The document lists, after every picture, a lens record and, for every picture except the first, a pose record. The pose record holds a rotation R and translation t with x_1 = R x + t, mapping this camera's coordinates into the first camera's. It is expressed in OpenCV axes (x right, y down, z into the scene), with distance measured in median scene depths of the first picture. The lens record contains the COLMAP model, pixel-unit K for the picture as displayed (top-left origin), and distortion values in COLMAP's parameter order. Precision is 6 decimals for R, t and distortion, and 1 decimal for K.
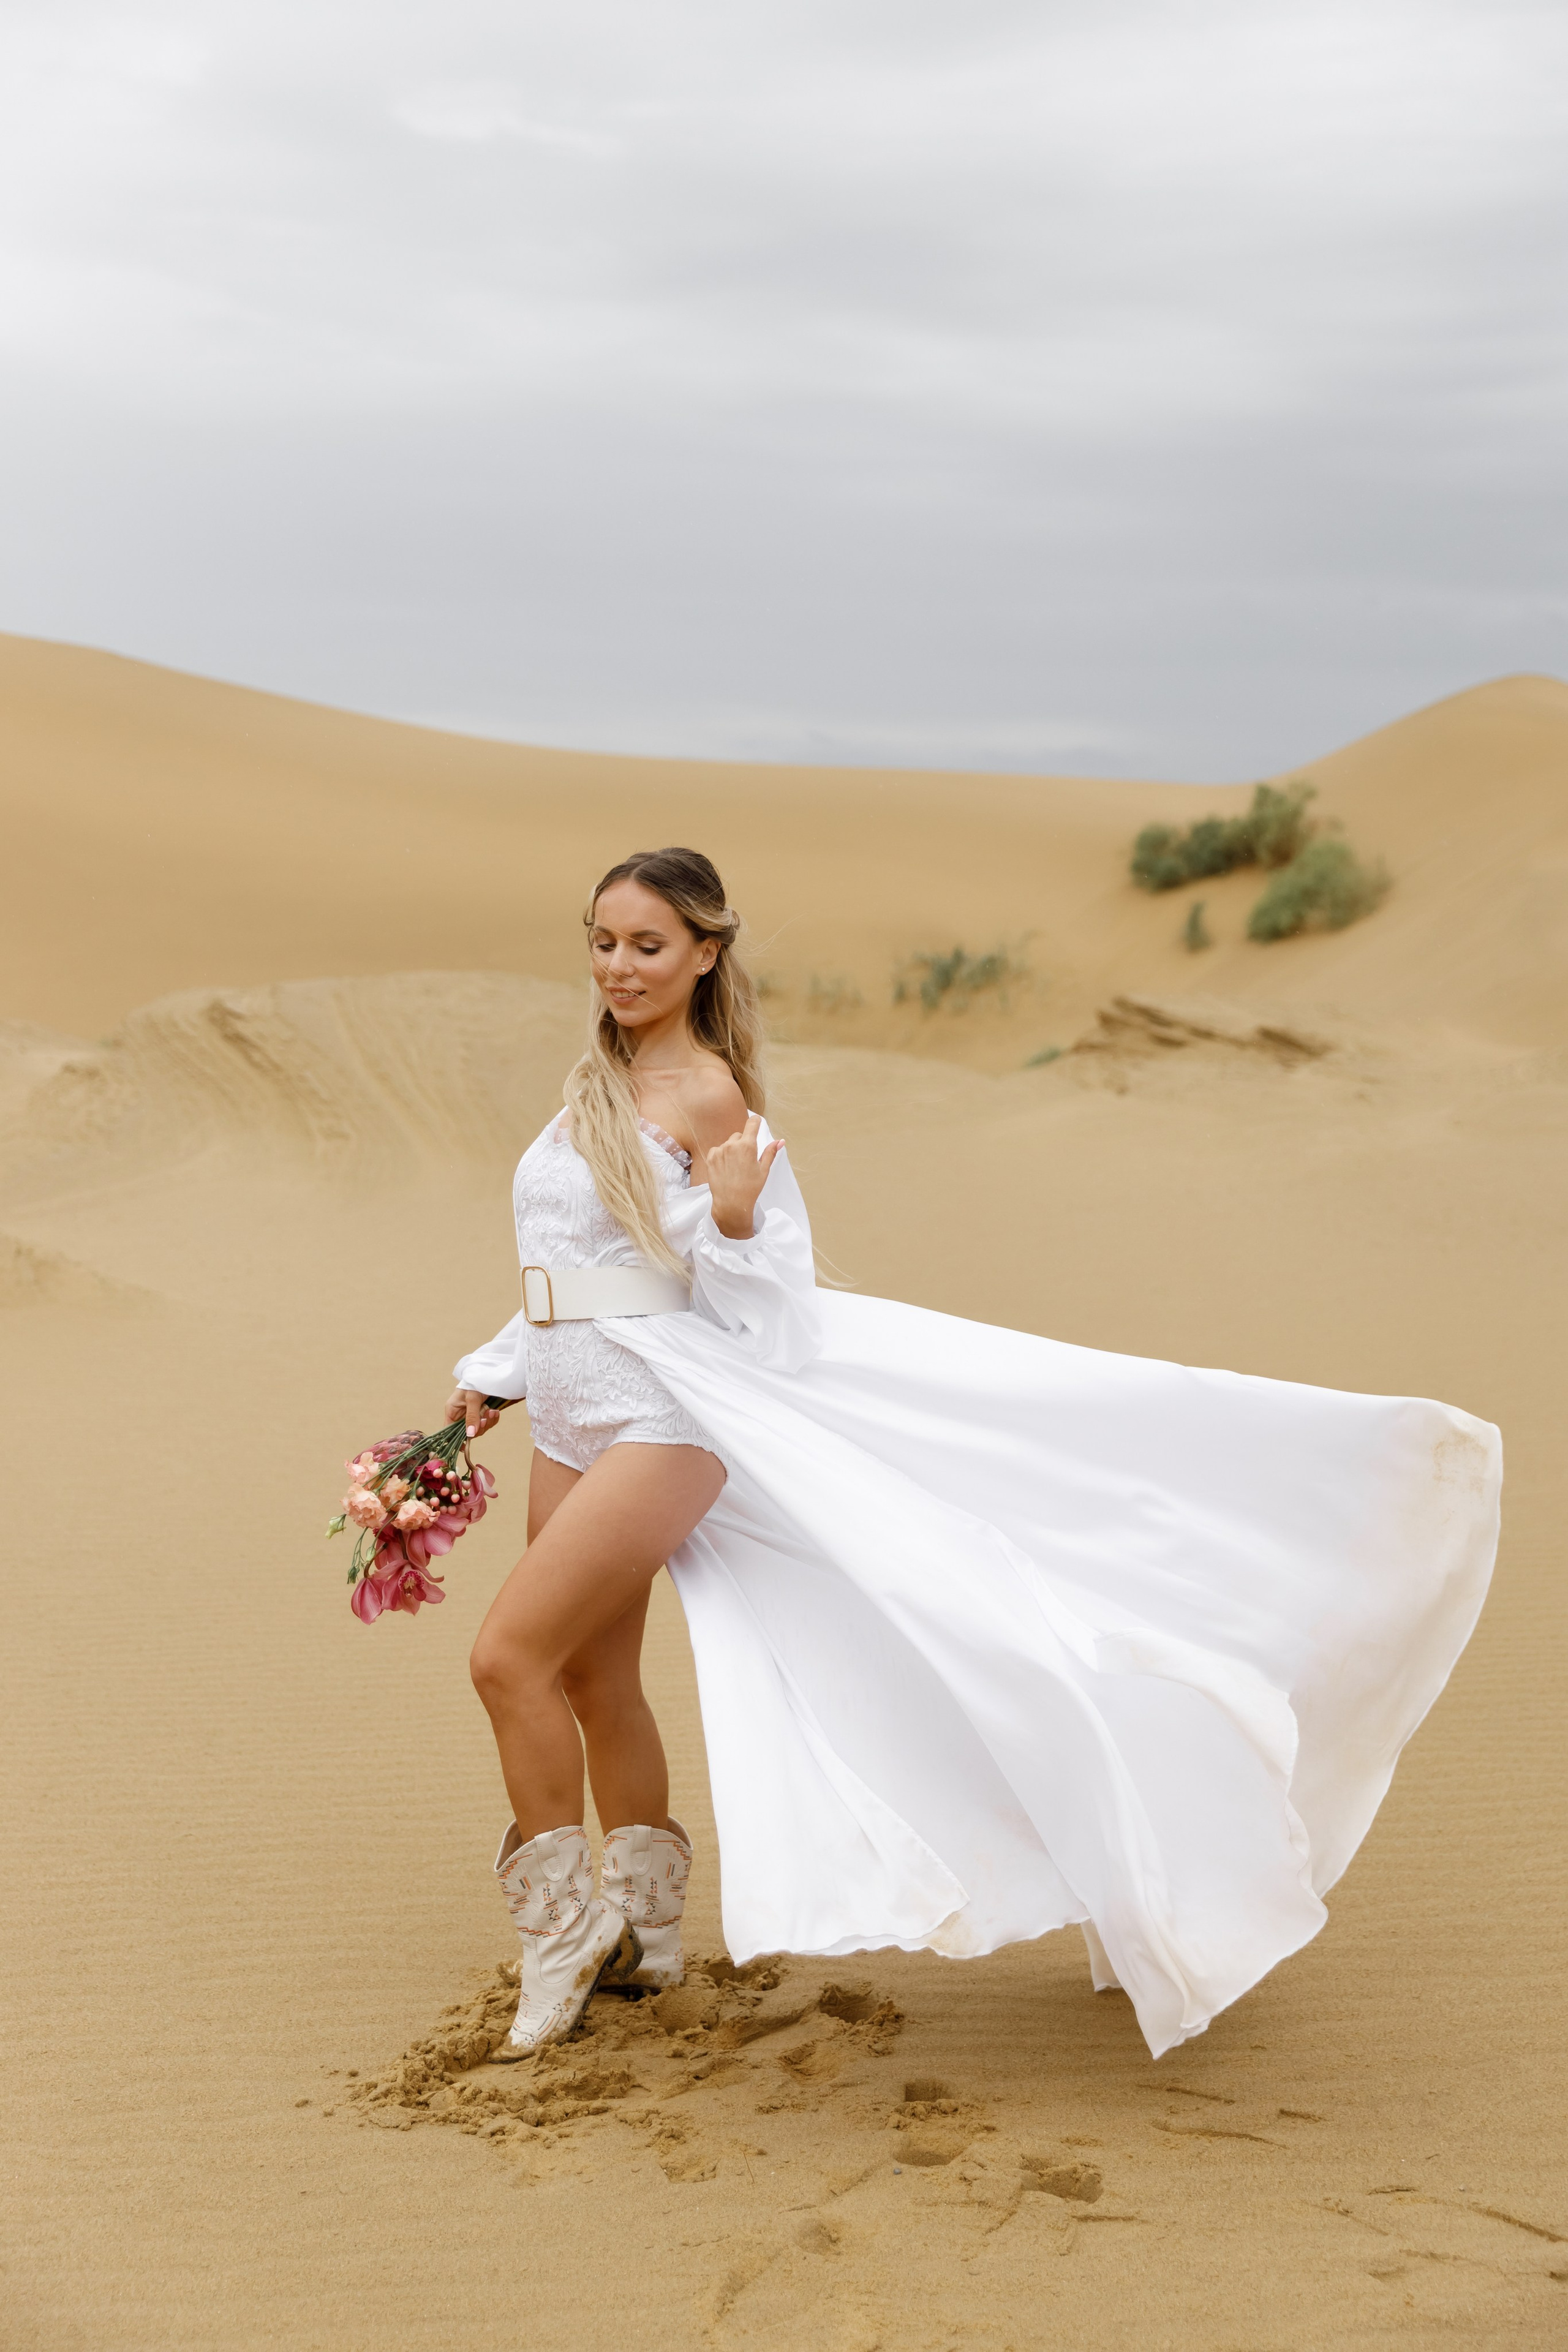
lens RADIAL K [[2863.3, 0, 784.0], [0, 2863.3, 1176.0], [0, 0, 1]] dist [-0.000499, 0.023823]
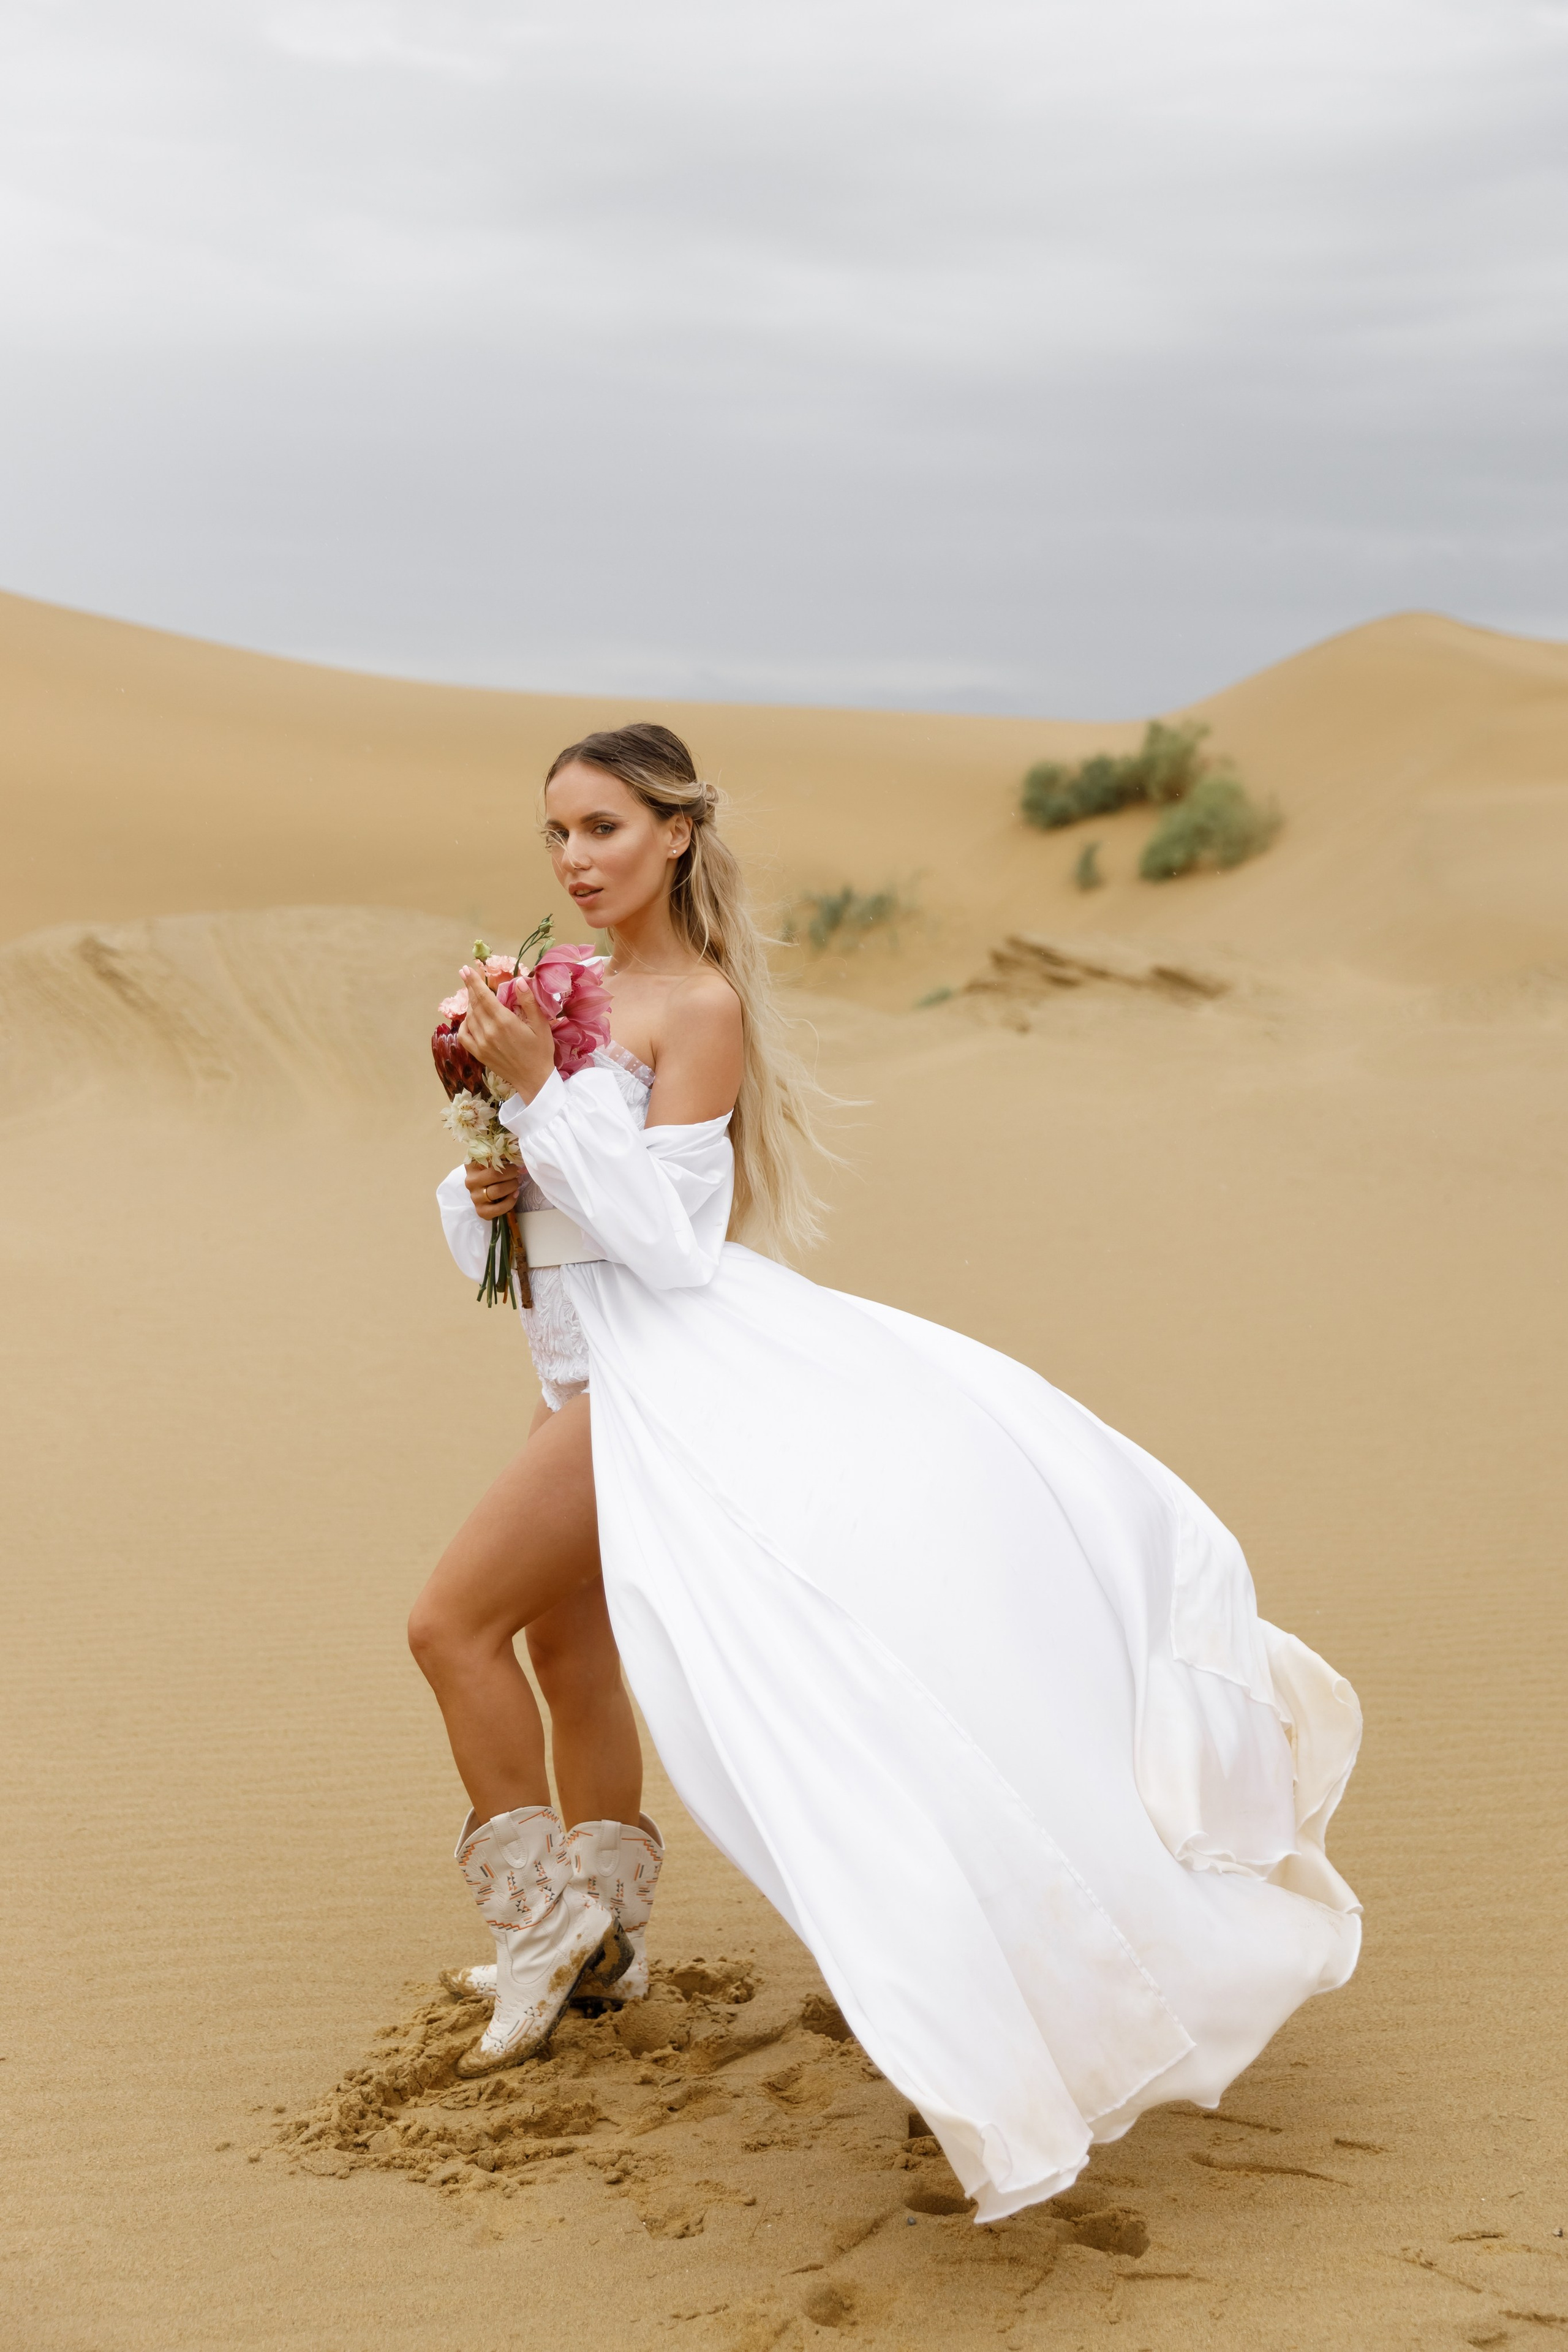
lens RADIAL K [[2863.3, 0, 784.0], [0, 2863.3, 1176.0], [0, 0, 1]] dist [-0.000499, 0.023823]
pose [[0.999027, -0.003430, 0.043963, -0.031286], [0.002608, 0.999821, 0.018732, 0.008824], [-0.044019, -0.018599, 0.998858, 0.110172]]
